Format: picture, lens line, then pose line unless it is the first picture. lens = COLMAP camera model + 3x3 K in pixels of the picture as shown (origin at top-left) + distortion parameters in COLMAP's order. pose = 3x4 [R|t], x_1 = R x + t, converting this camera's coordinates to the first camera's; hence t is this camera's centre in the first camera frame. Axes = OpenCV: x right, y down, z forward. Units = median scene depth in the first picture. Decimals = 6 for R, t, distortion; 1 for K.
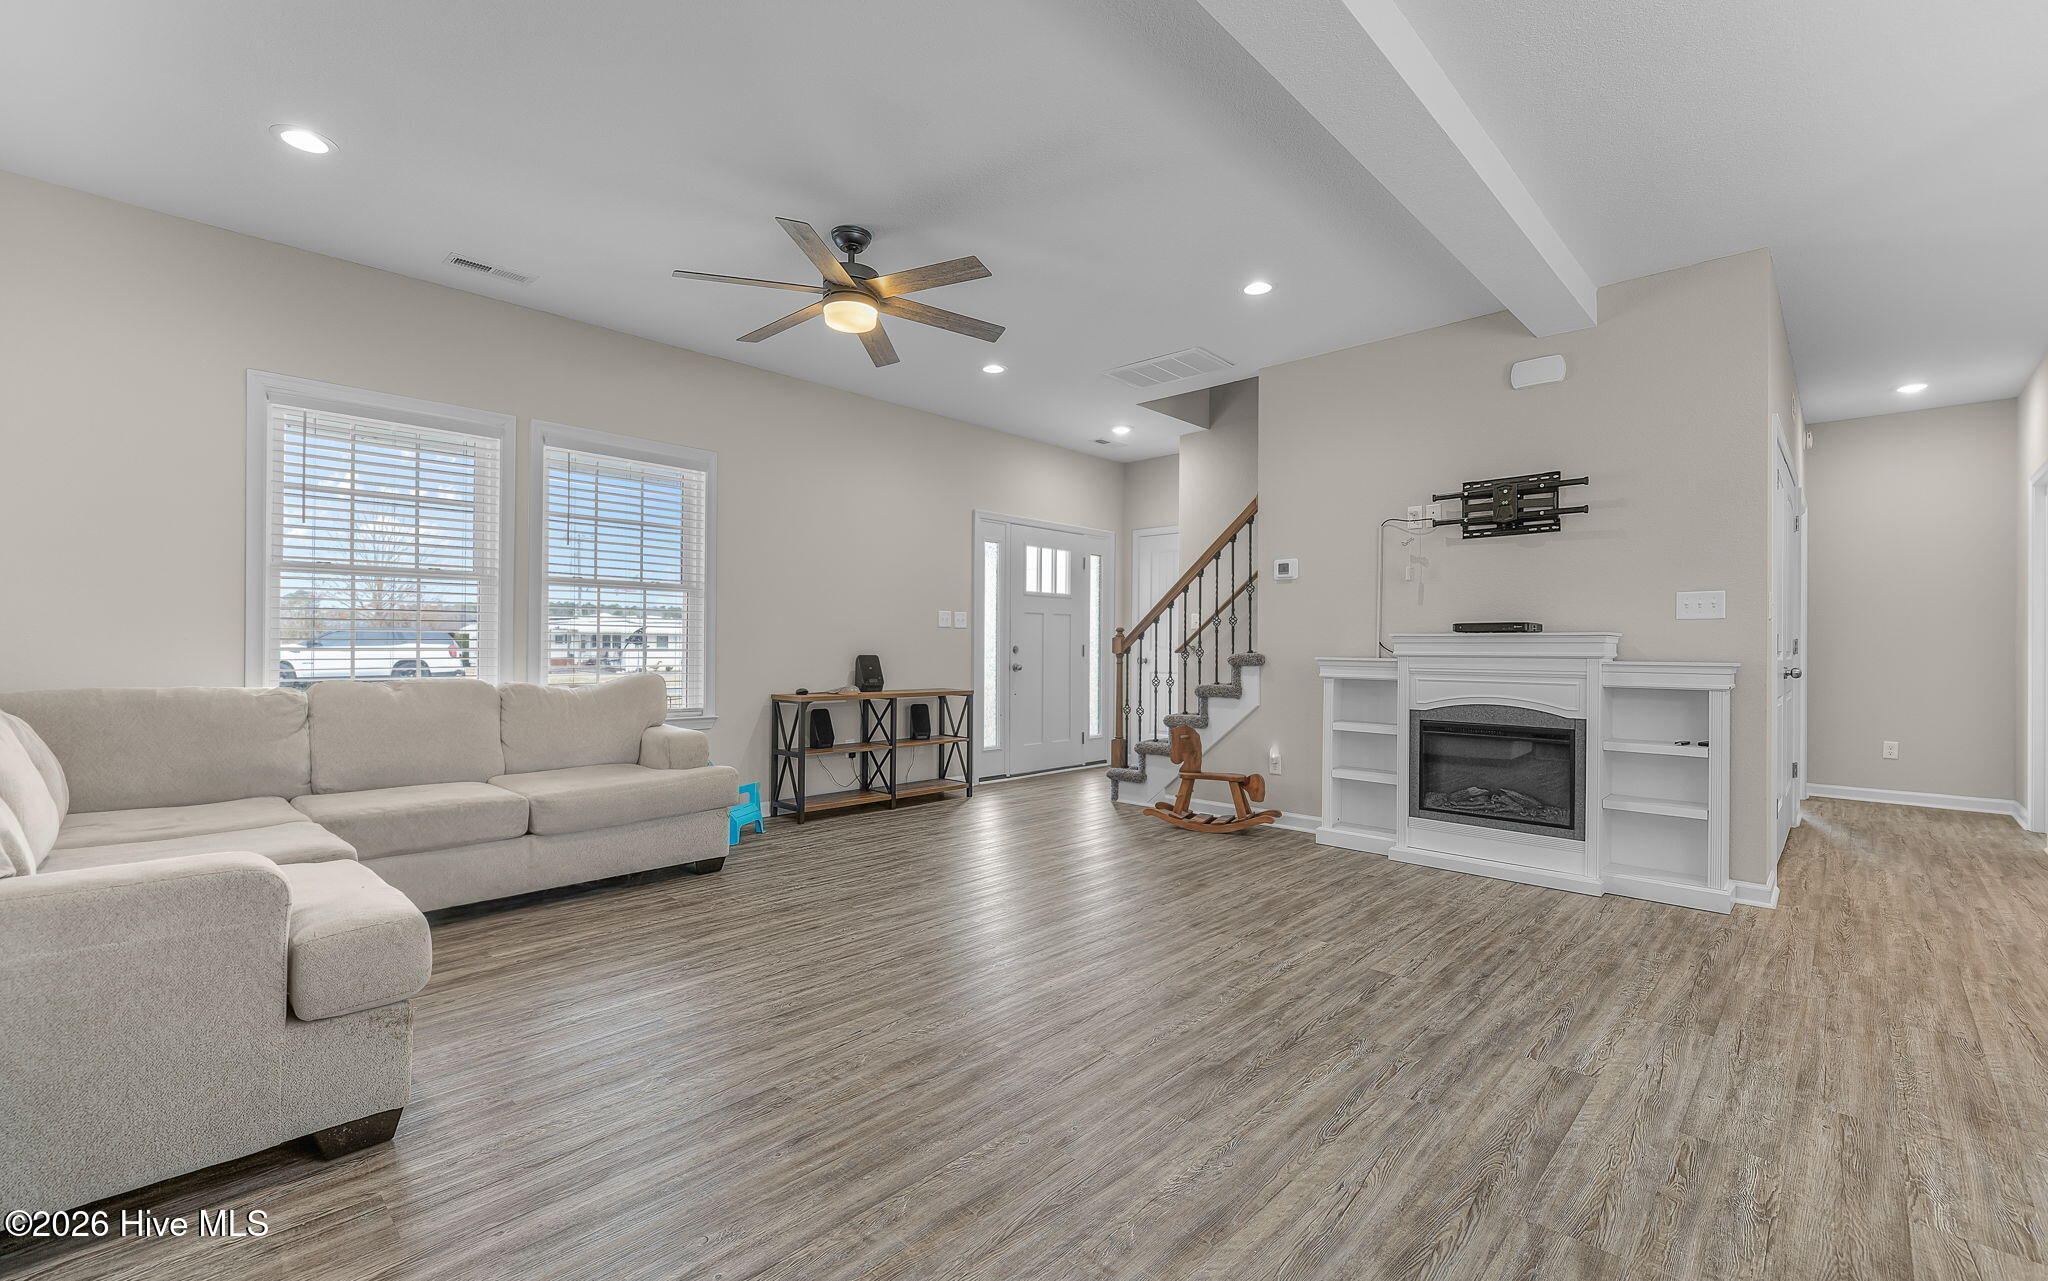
lens RADIAL K [[867.5, 0, 1015.7], [0, 867.5, 642.6], [0, 0, 1]] dist [0.002130, -0.000051]
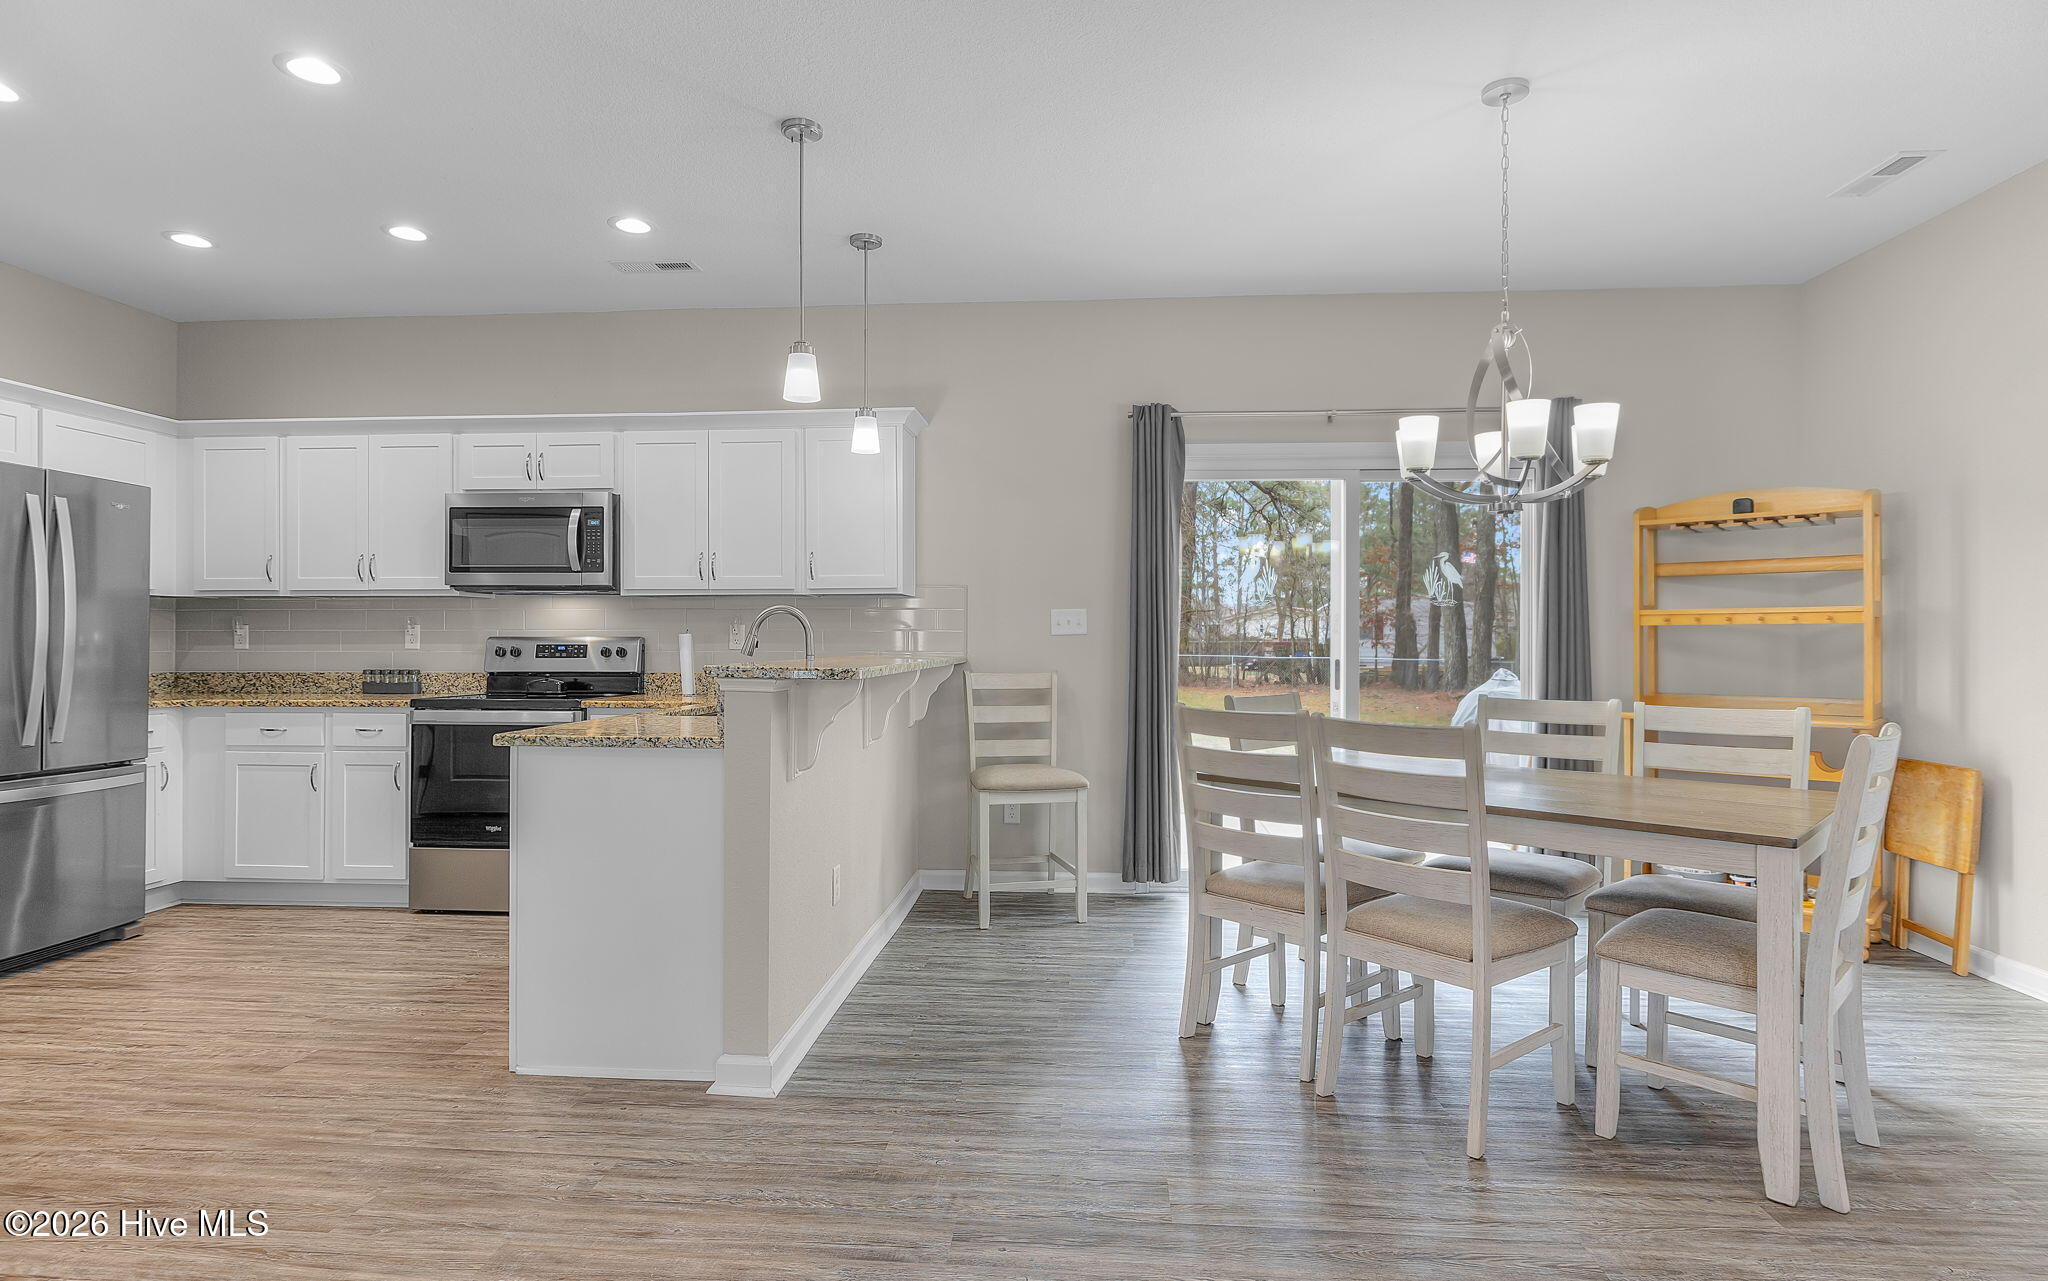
lens RADIAL K [[1053.1, 0, 1024.0], [0, 1053.1, 640.5], [0, 0, 1]] dist [-0.005260, -0.000629]
pose [[-0.641581, -0.008871, 0.767004, 0.073826], [-0.009714, 0.999947, 0.003440, -0.023530], [-0.766994, -0.005243, -0.641633, 0.898233]]
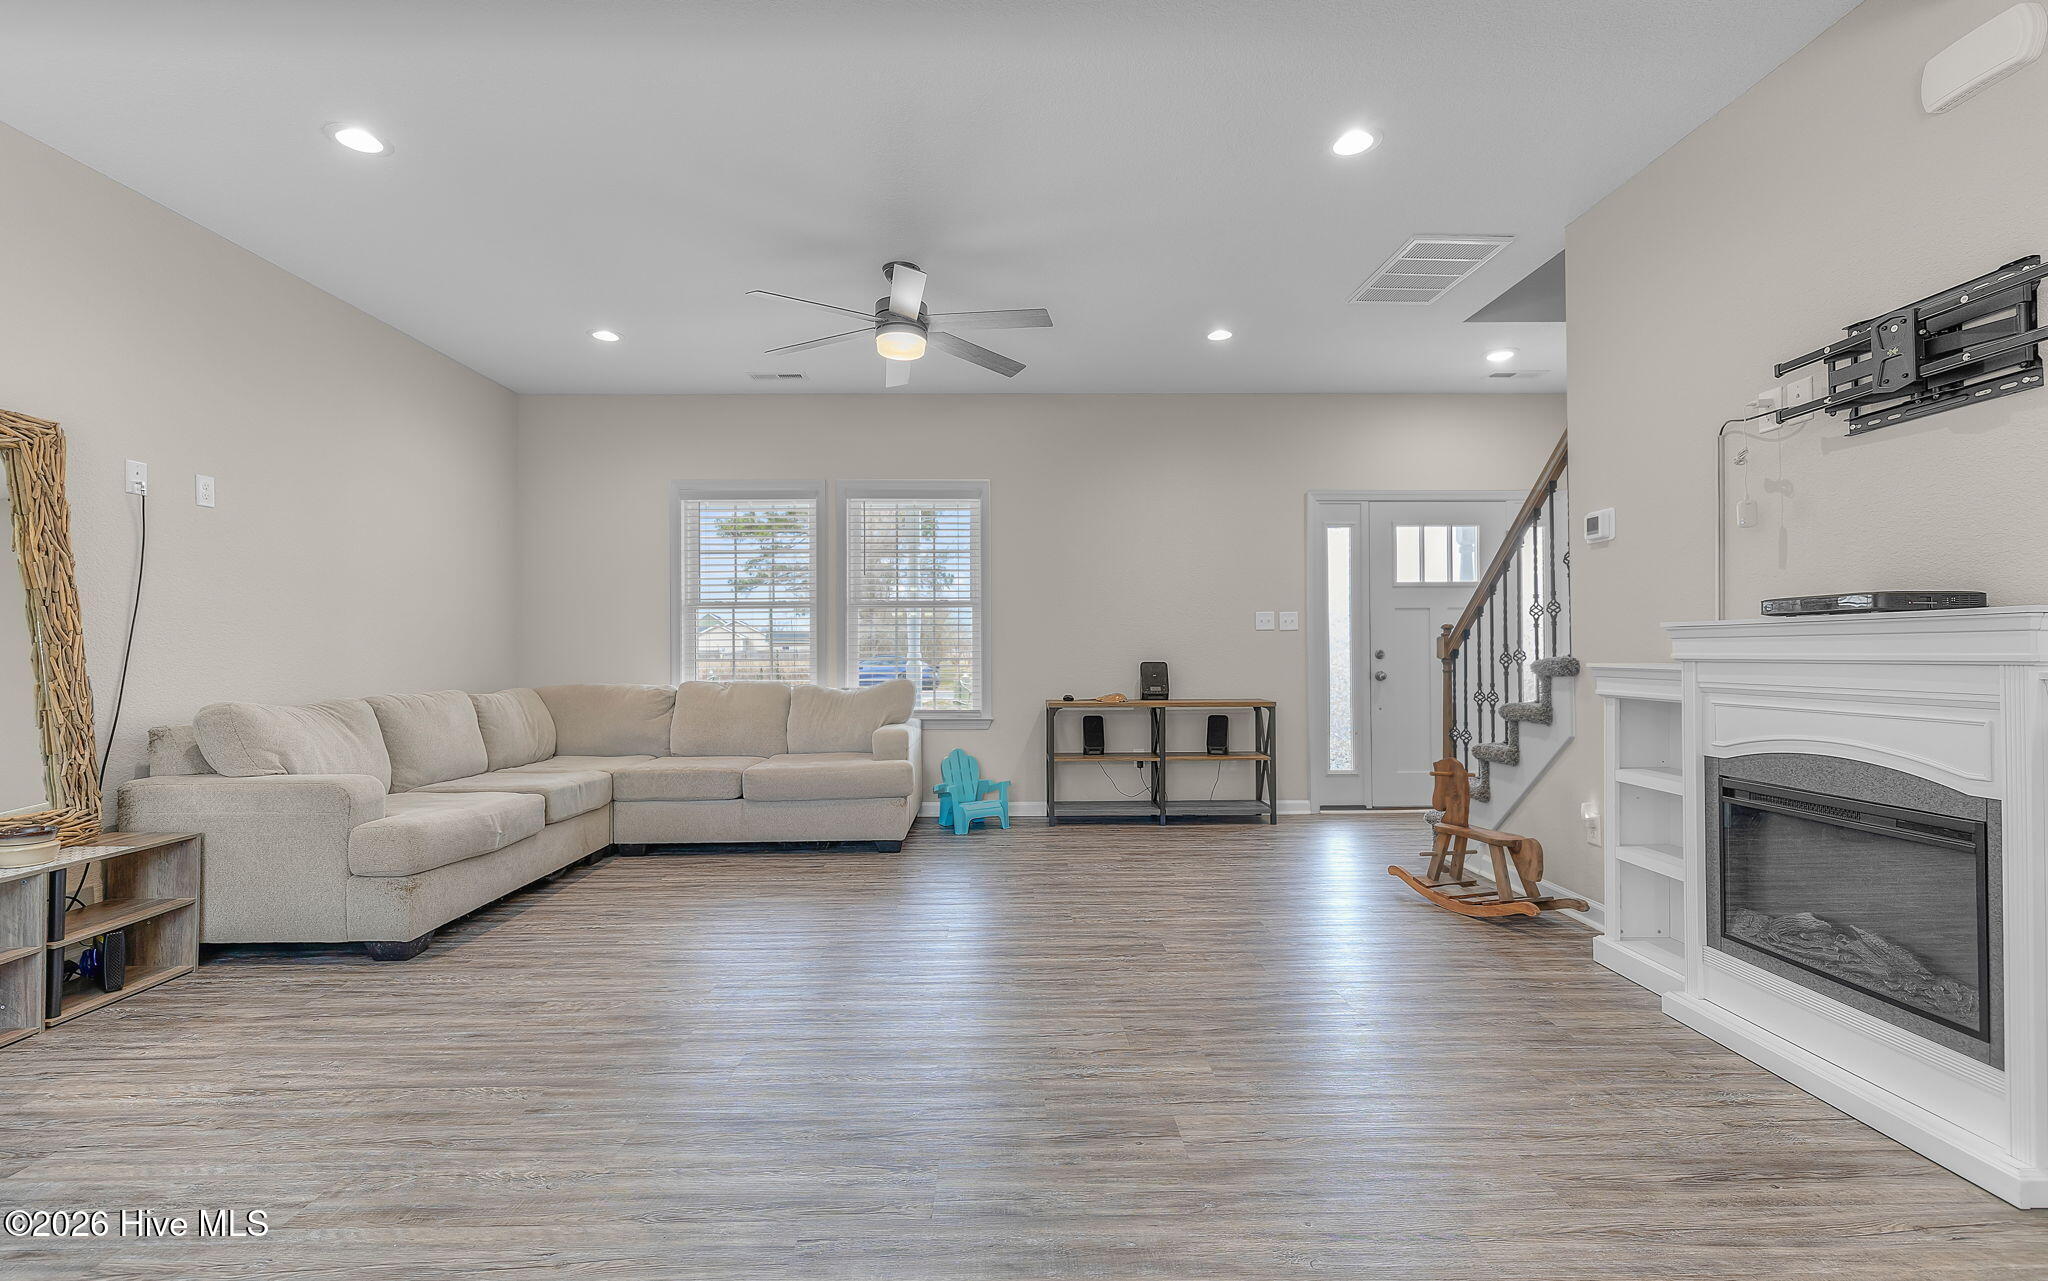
lens RADIAL K [[871.0, 0, 1013.2], [0, 871.0, 643.5], [0, 0, 1]] dist [0.002225, 0.000191]
pose [[0.703090, -0.019119, -0.710844, 0.660984], [0.015192, 0.999814, -0.011865, 0.004971], [0.710938, -0.002457, 0.703250, 0.341346]]
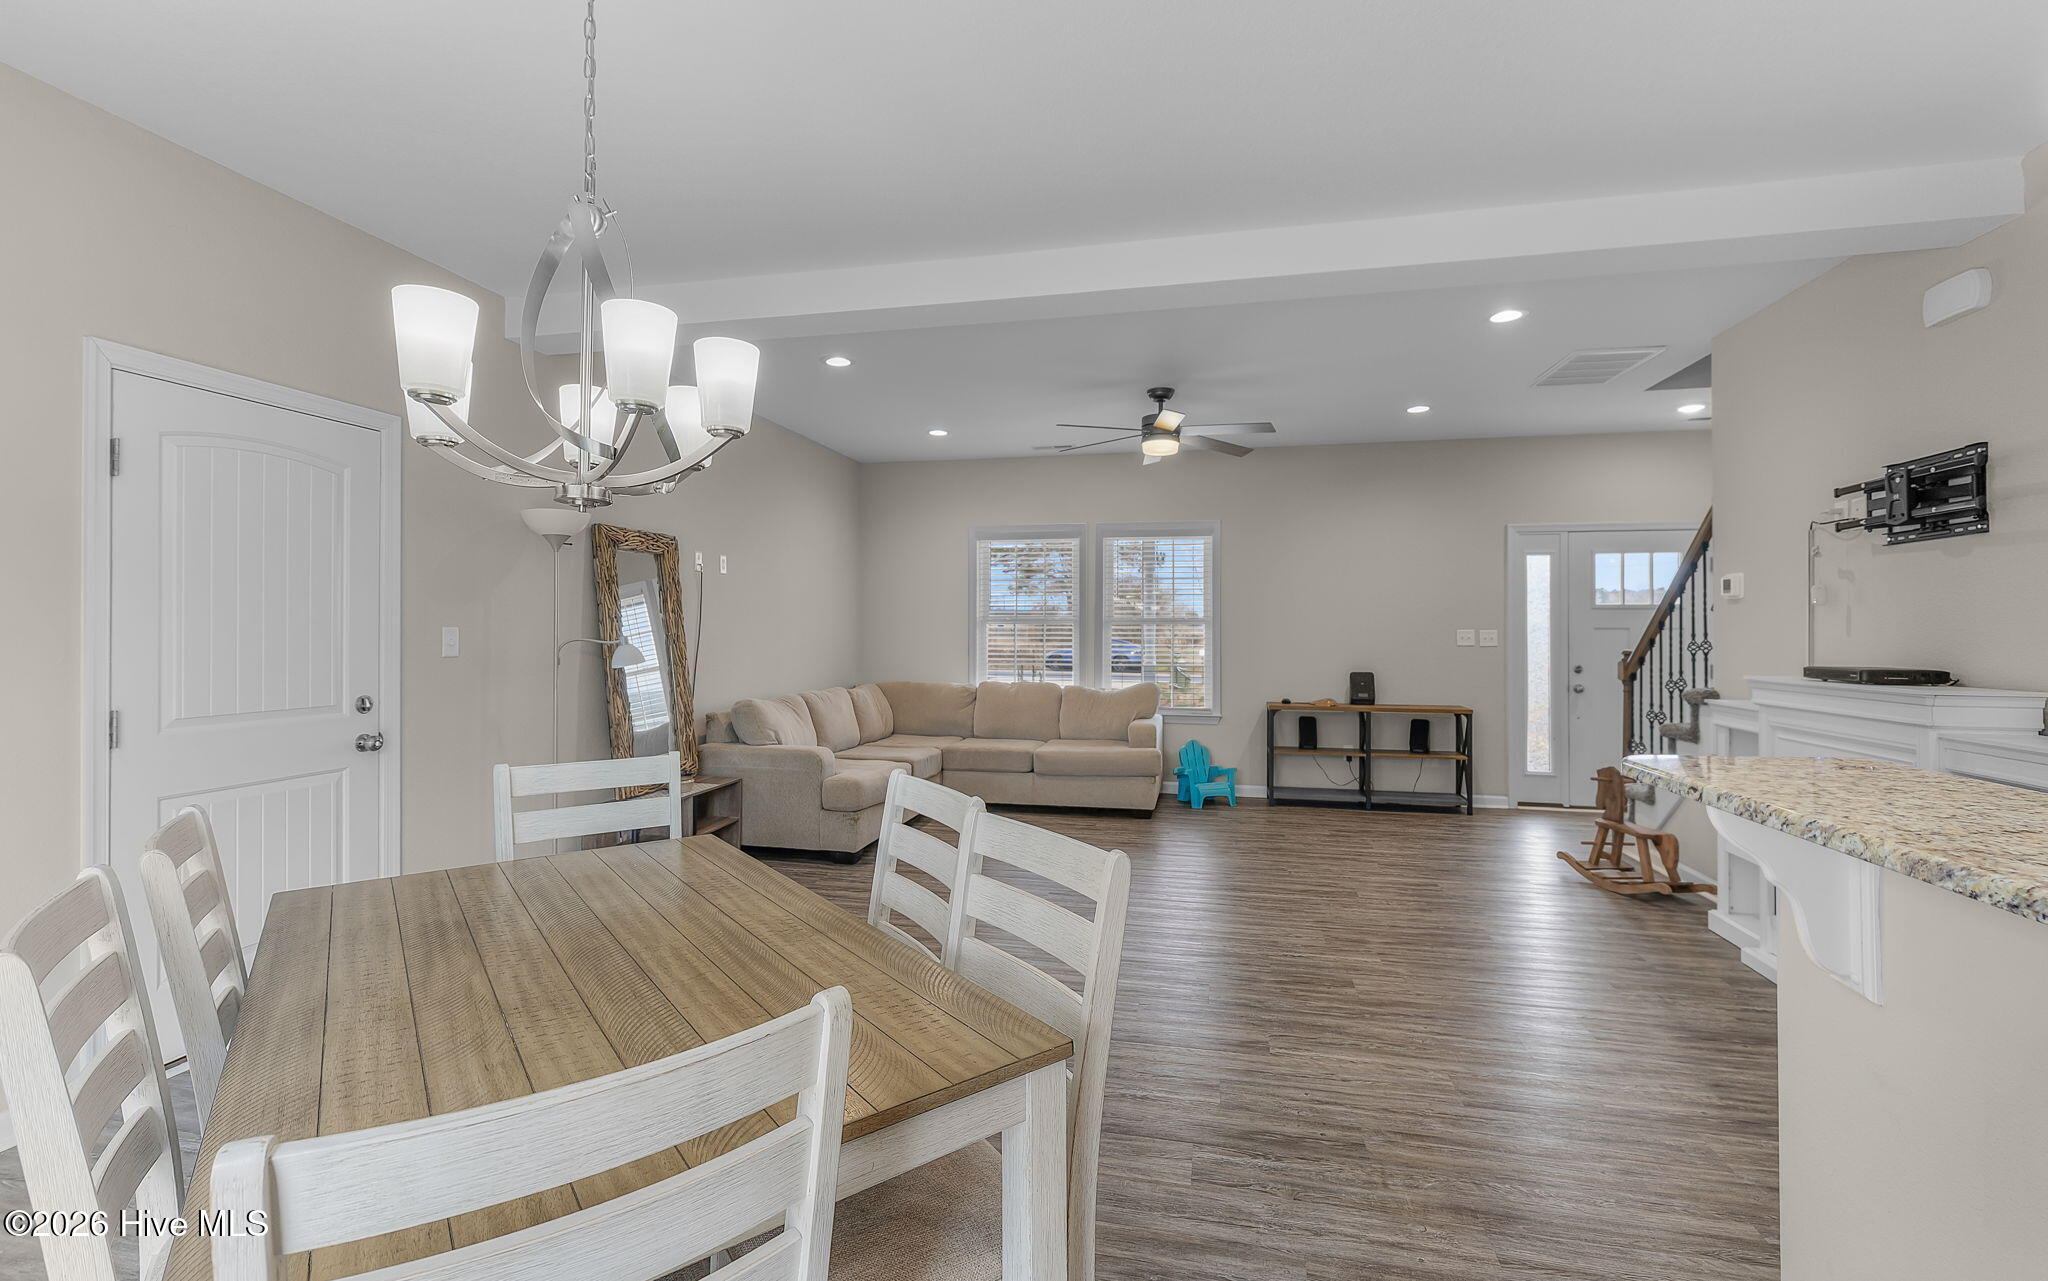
lens RADIAL K [[883.7, 0, 1011.2], [0, 883.7, 623.5], [0, 0, 1]] dist [0.000681, 0.000077]
pose [[0.515665, -0.012726, -0.856696, 0.949419], [0.006084, 0.999919, -0.011192, -0.064211], [0.856768, 0.000559, 0.515701, 0.016540]]
